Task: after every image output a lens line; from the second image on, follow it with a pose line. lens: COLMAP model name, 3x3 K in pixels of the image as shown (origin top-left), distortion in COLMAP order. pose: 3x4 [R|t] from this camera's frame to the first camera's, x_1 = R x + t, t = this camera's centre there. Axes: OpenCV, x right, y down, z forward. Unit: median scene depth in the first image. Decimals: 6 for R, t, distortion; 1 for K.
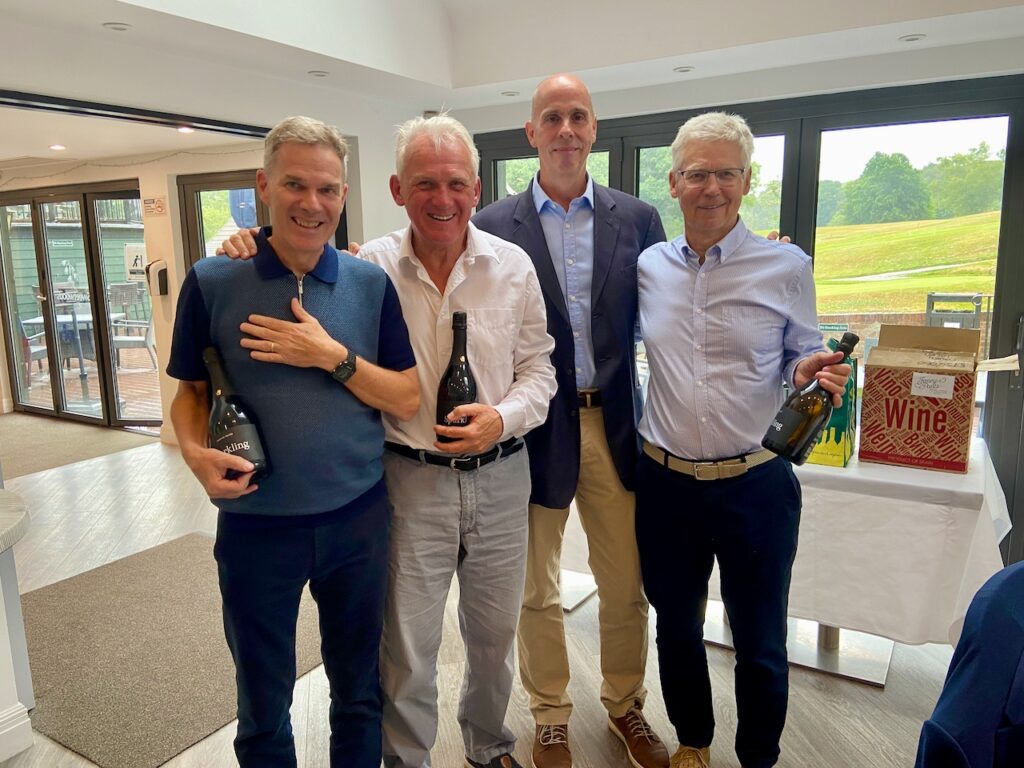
lens RADIAL K [[760.5, 0, 512.0], [0, 760.5, 384.0], [0, 0, 1]] dist [0.081945, -0.094363]
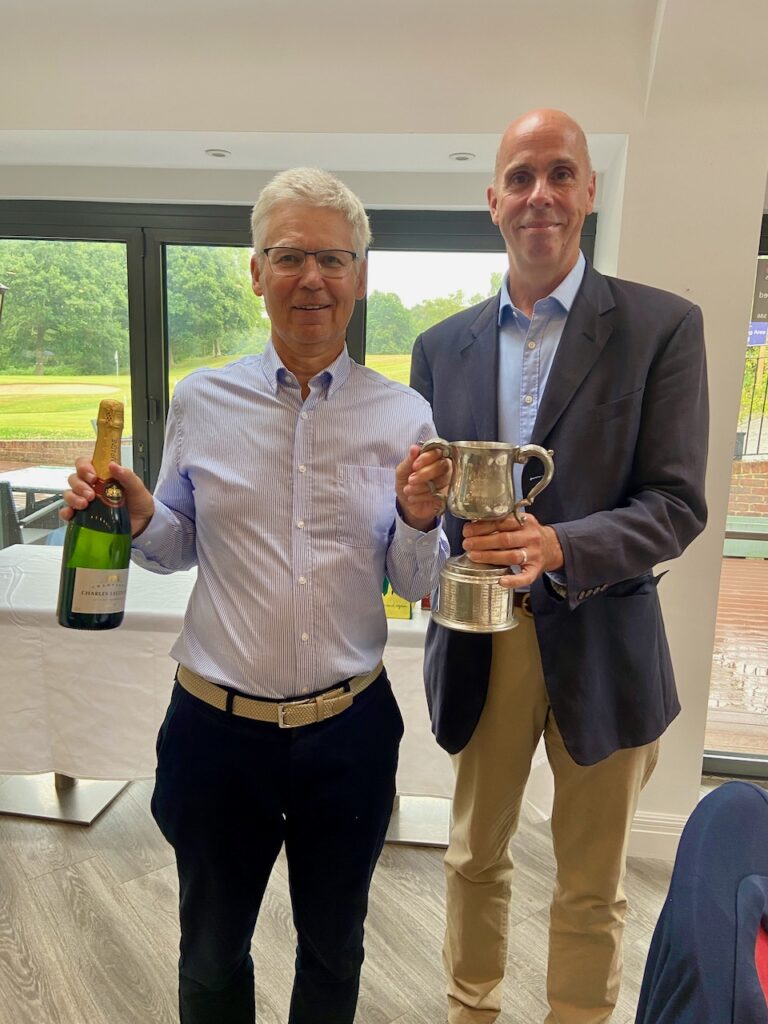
lens RADIAL K [[760.5, 0, 380.7], [0, 760.5, 491.9], [0, 0, 1]] dist [0.081945, -0.094363]
pose [[0.900948, -0.023116, 0.433310, 0.013550], [0.029415, 0.999537, -0.007836, -0.034782], [-0.432928, 0.019806, 0.901211, 0.194848]]
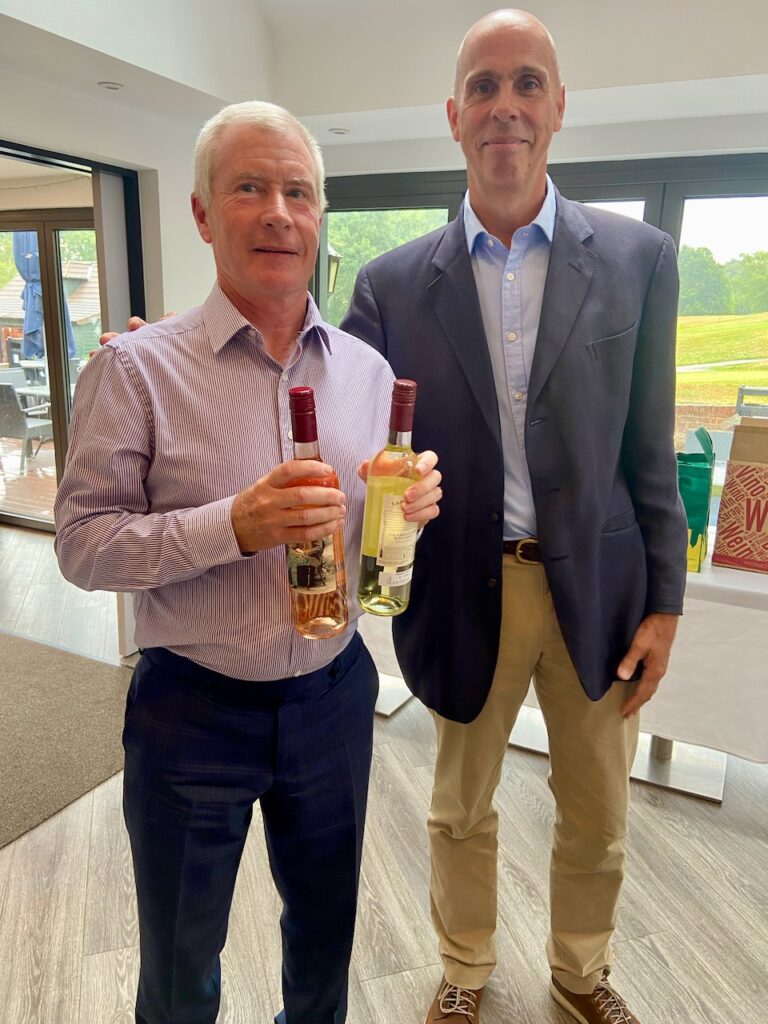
lens RADIAL K [[760.5, 0, 380.7], [0, 760.5, 491.9], [0, 0, 1]] dist [0.081945, -0.094363]
pose [[0.995709, 0.028845, 0.087927, -0.027594], [-0.032207, 0.998794, 0.037068, -0.008952], [-0.086752, -0.039741, 0.995437, 0.117677]]
